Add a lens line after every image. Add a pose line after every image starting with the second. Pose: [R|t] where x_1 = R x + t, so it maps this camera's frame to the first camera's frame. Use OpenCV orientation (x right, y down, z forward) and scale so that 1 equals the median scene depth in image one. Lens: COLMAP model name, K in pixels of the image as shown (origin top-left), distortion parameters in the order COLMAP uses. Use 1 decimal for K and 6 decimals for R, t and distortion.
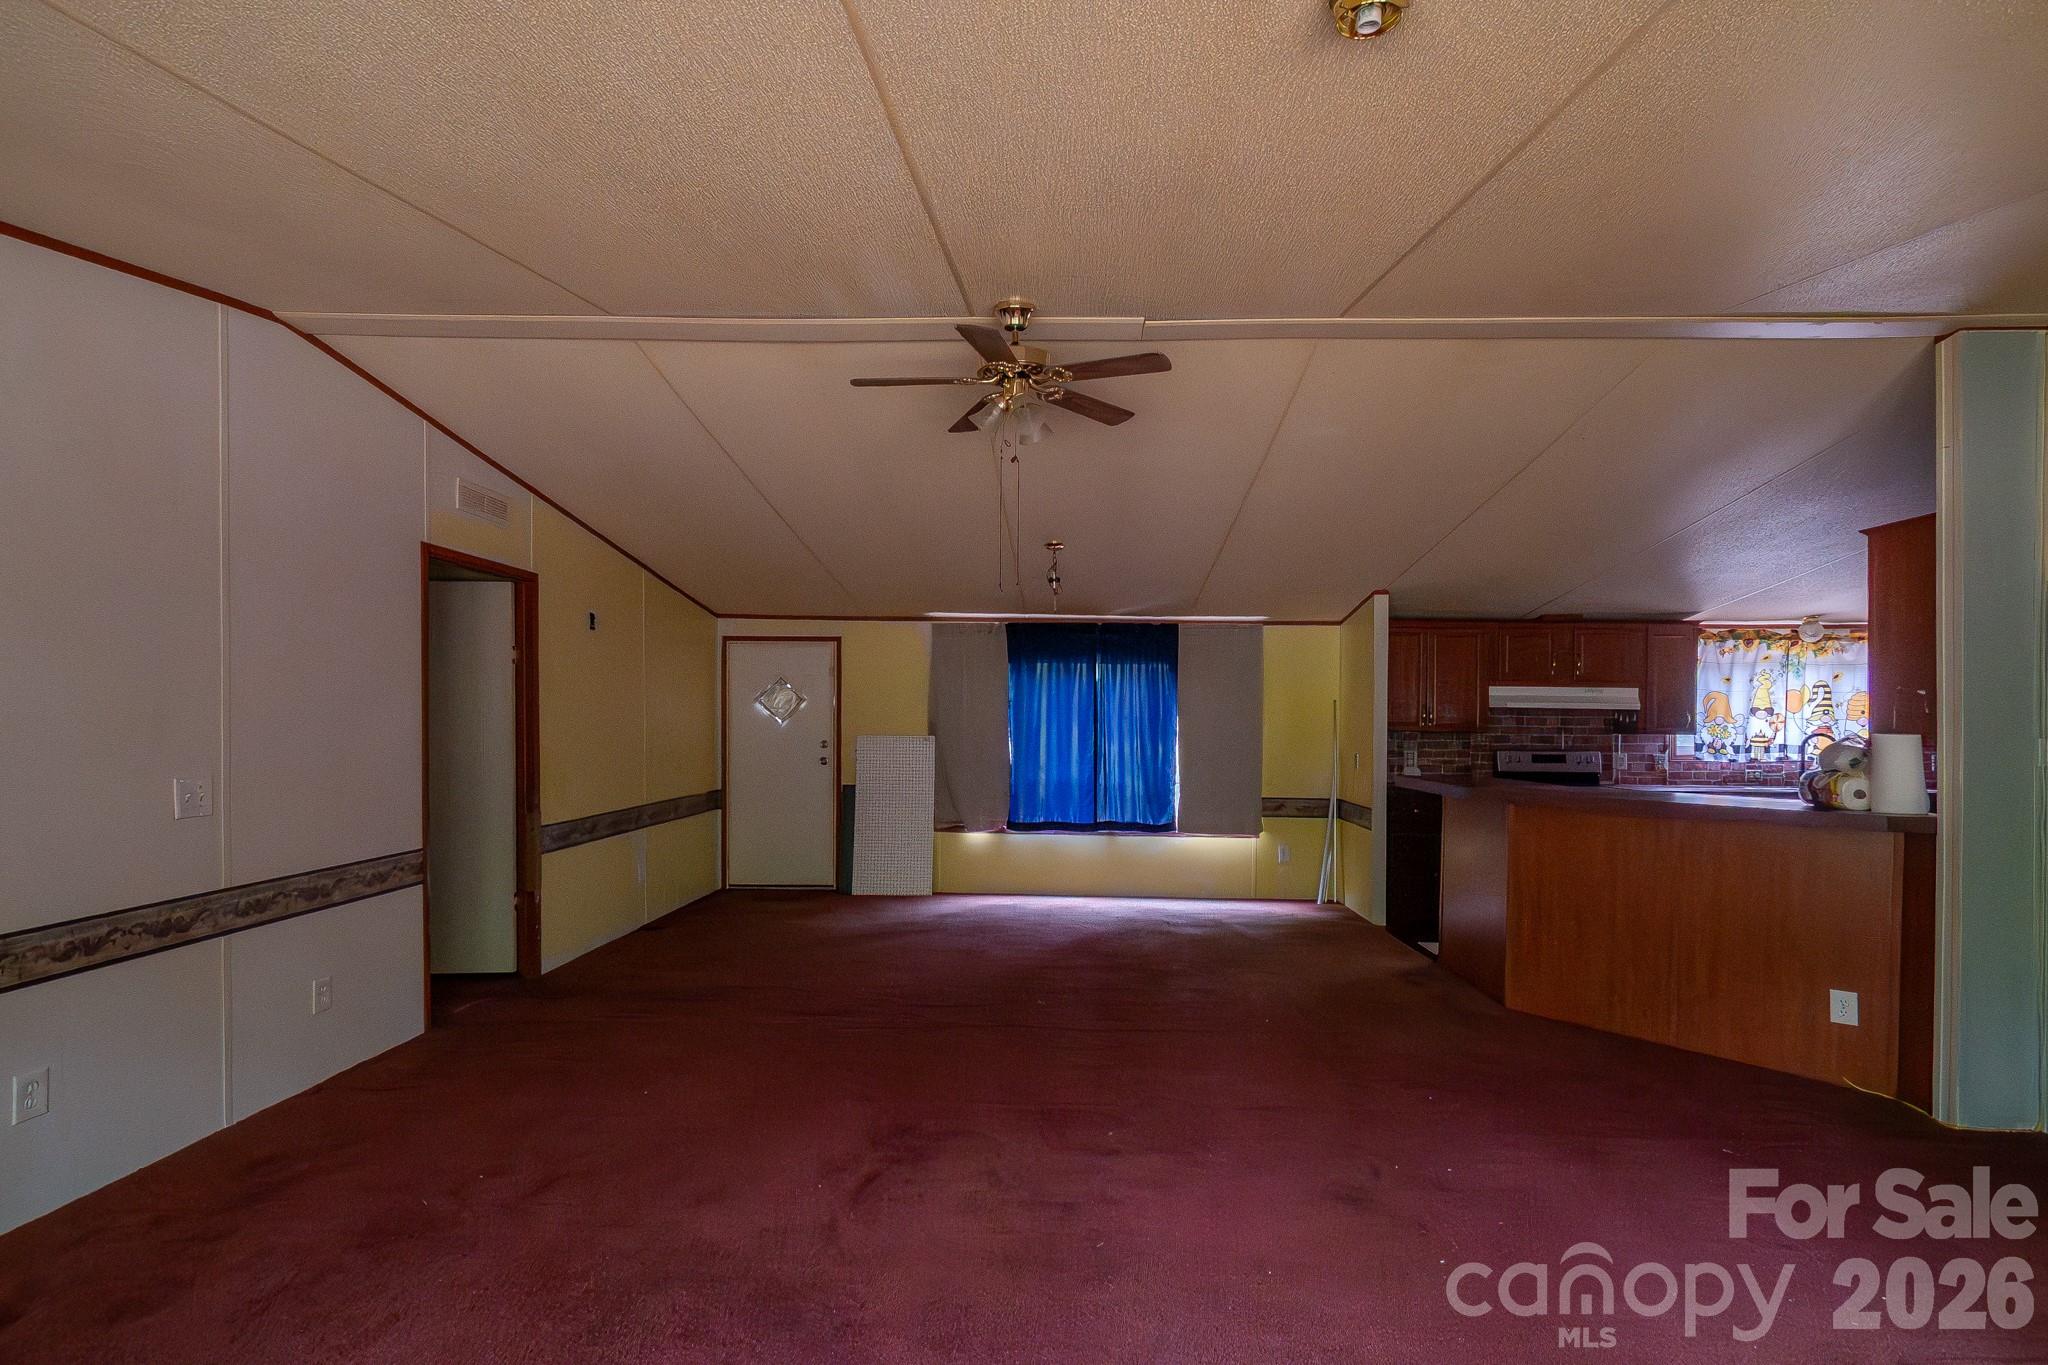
lens RADIAL K [[932.9, 0, 1063.9], [0, 932.9, 727.0], [0, 0, 1]] dist [-0.000039, -0.001454]
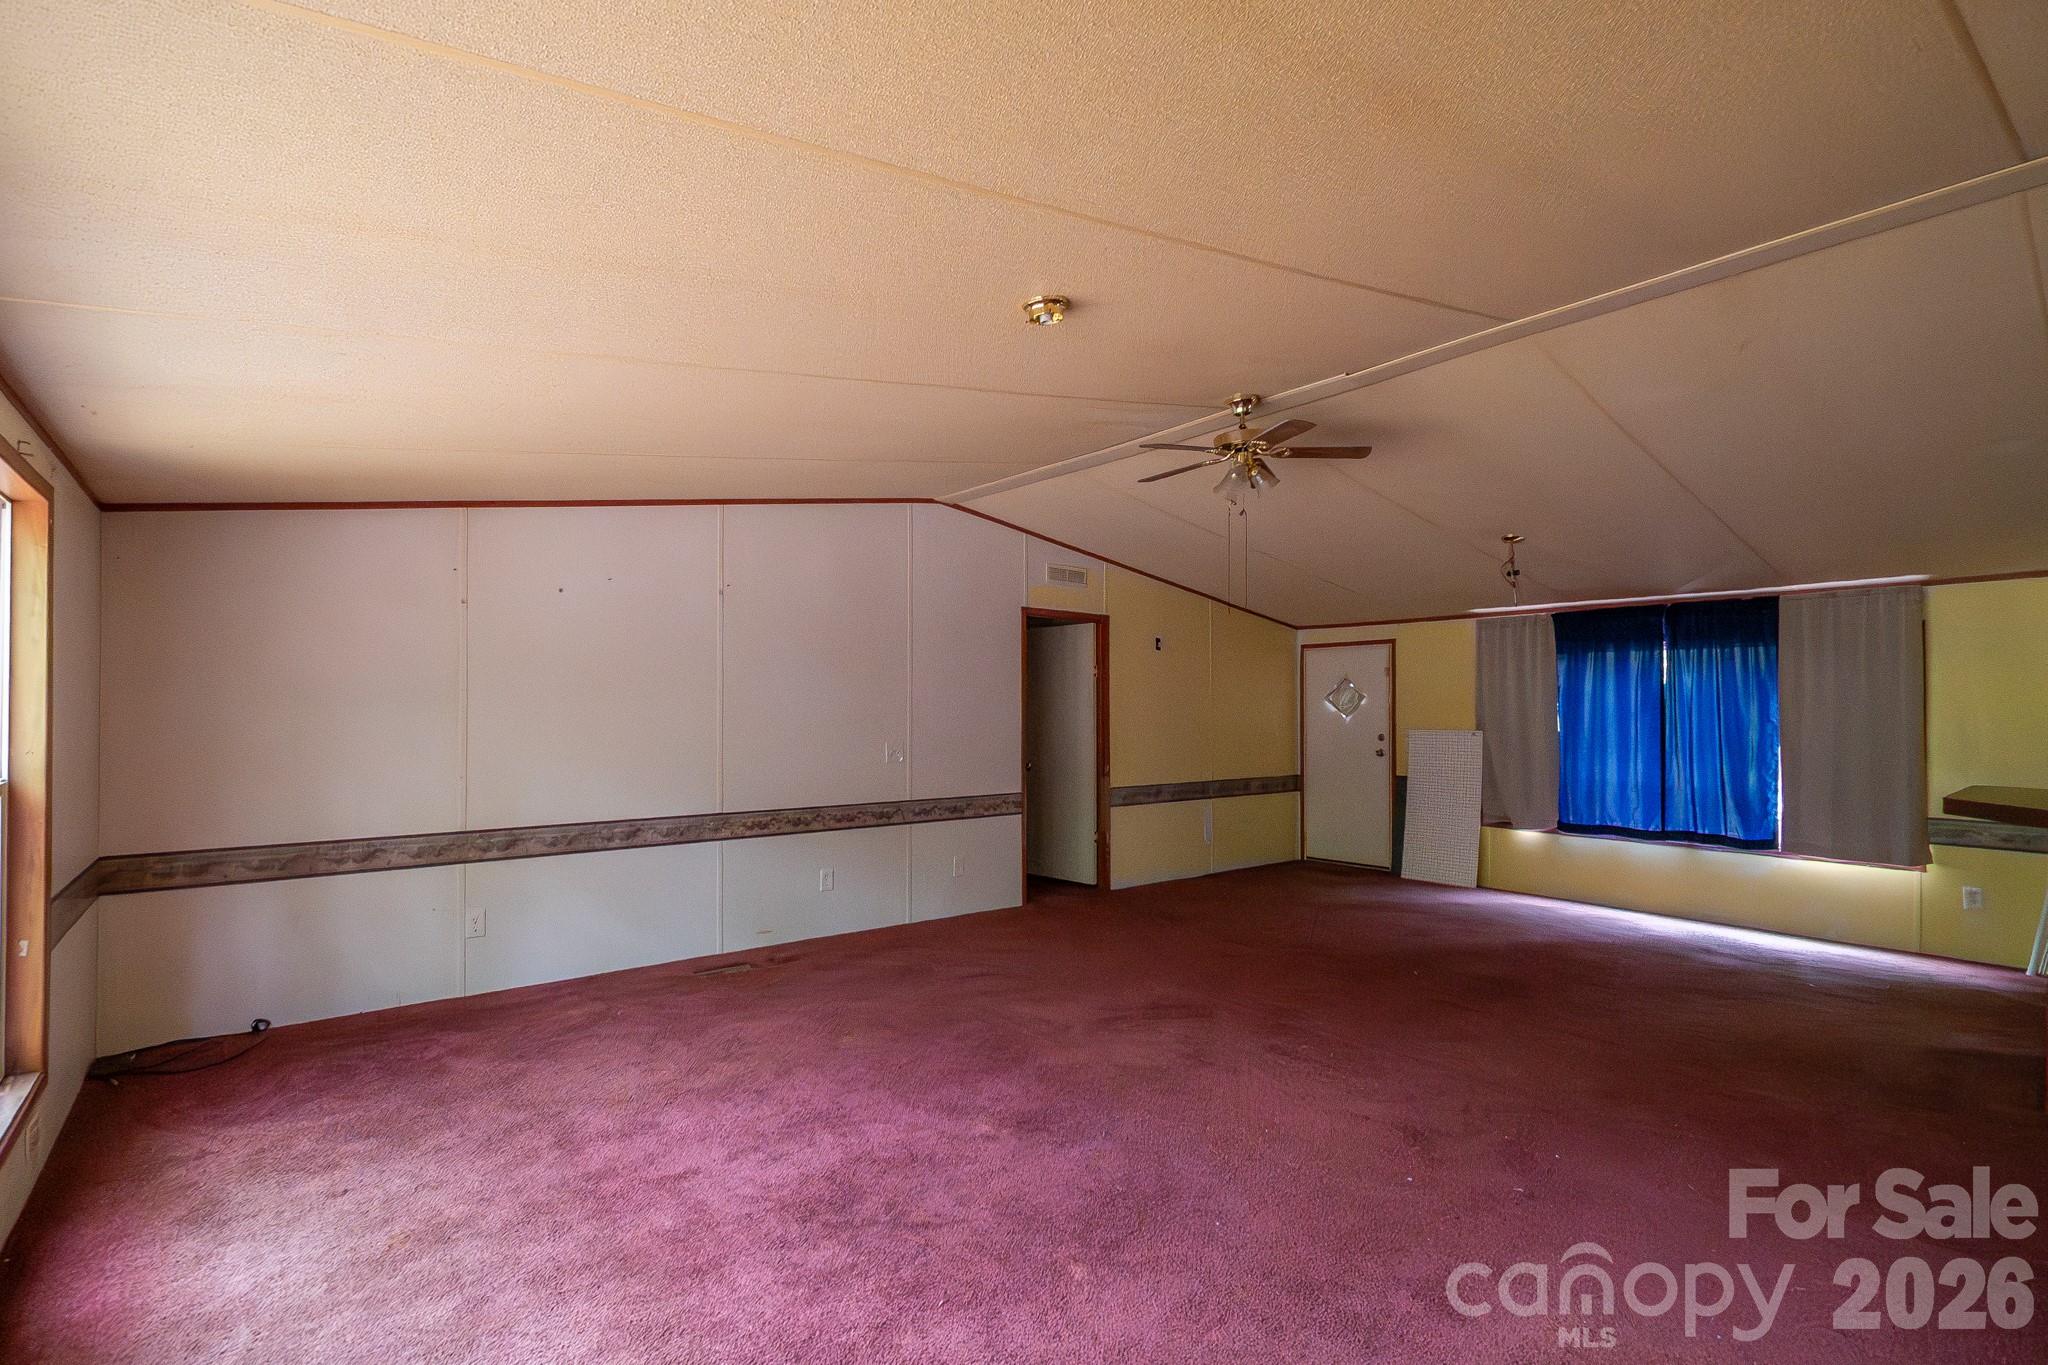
lens RADIAL K [[947.1, 0, 1013.6], [0, 947.1, 710.2], [0, 0, 1]] dist [0.002251, 0.000415]
pose [[0.633149, -0.008354, -0.773985, 0.341092], [-0.005247, 0.999872, -0.015084, 0.005468], [0.774012, 0.013611, 0.633024, -0.040641]]
